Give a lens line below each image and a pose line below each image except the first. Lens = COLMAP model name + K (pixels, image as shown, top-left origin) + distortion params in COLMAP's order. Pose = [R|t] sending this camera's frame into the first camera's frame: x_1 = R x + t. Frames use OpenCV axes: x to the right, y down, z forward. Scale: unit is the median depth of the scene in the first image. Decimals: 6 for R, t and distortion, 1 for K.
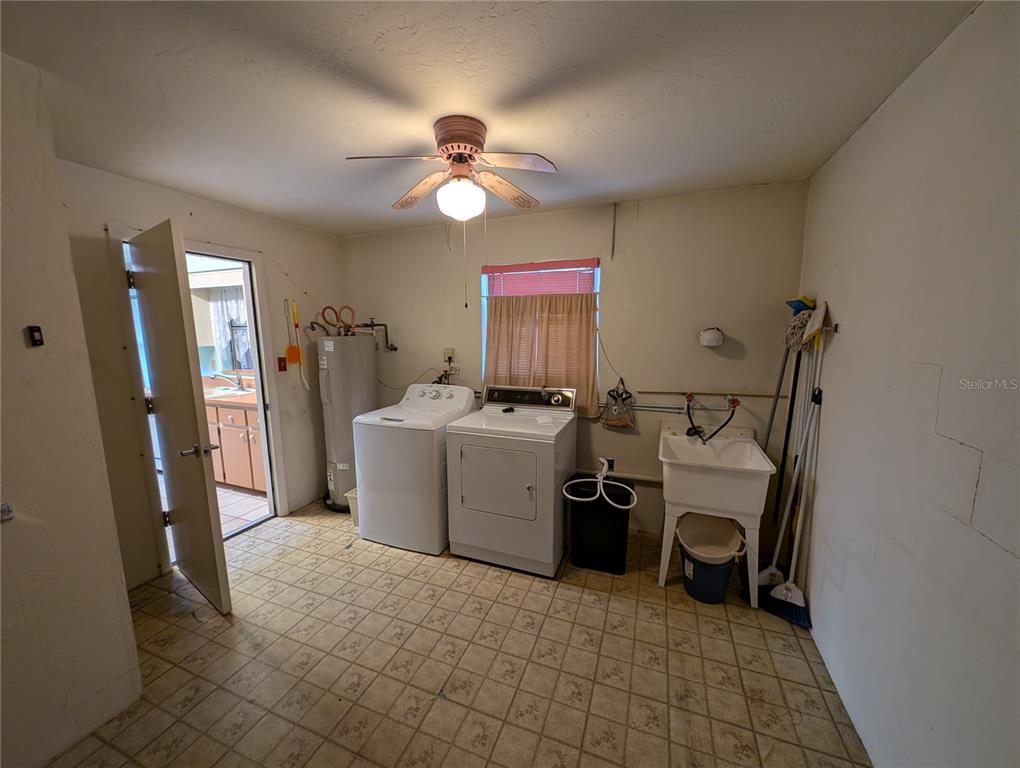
lens RADIAL K [[382.6, 0, 510.4], [0, 382.6, 387.2], [0, 0, 1]] dist [0.017004, -0.007897]
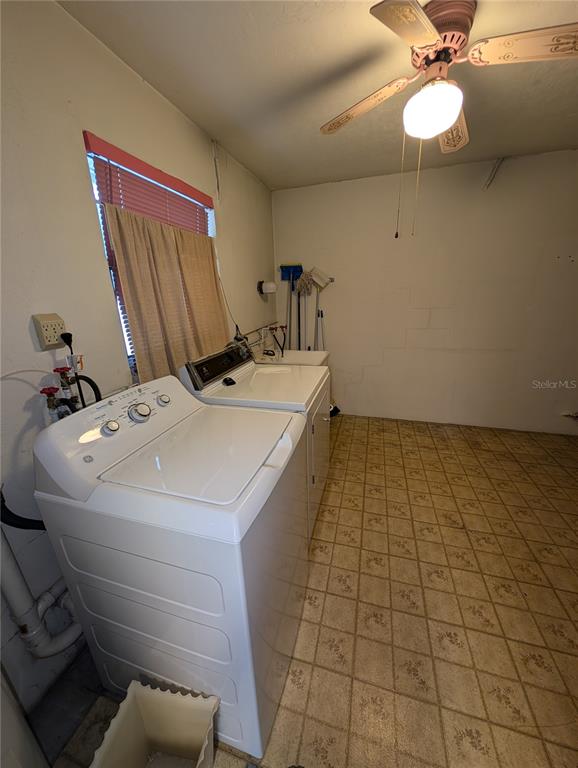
lens RADIAL K [[288.1, 0, 289.0], [0, 288.1, 384.0], [0, 0, 1]] dist [0.017004, -0.007897]
pose [[-0.074501, -0.299563, 0.951163, -0.884105], [0.181920, 0.933726, 0.308320, -0.145667], [-0.980487, 0.196006, -0.015067, 1.364014]]
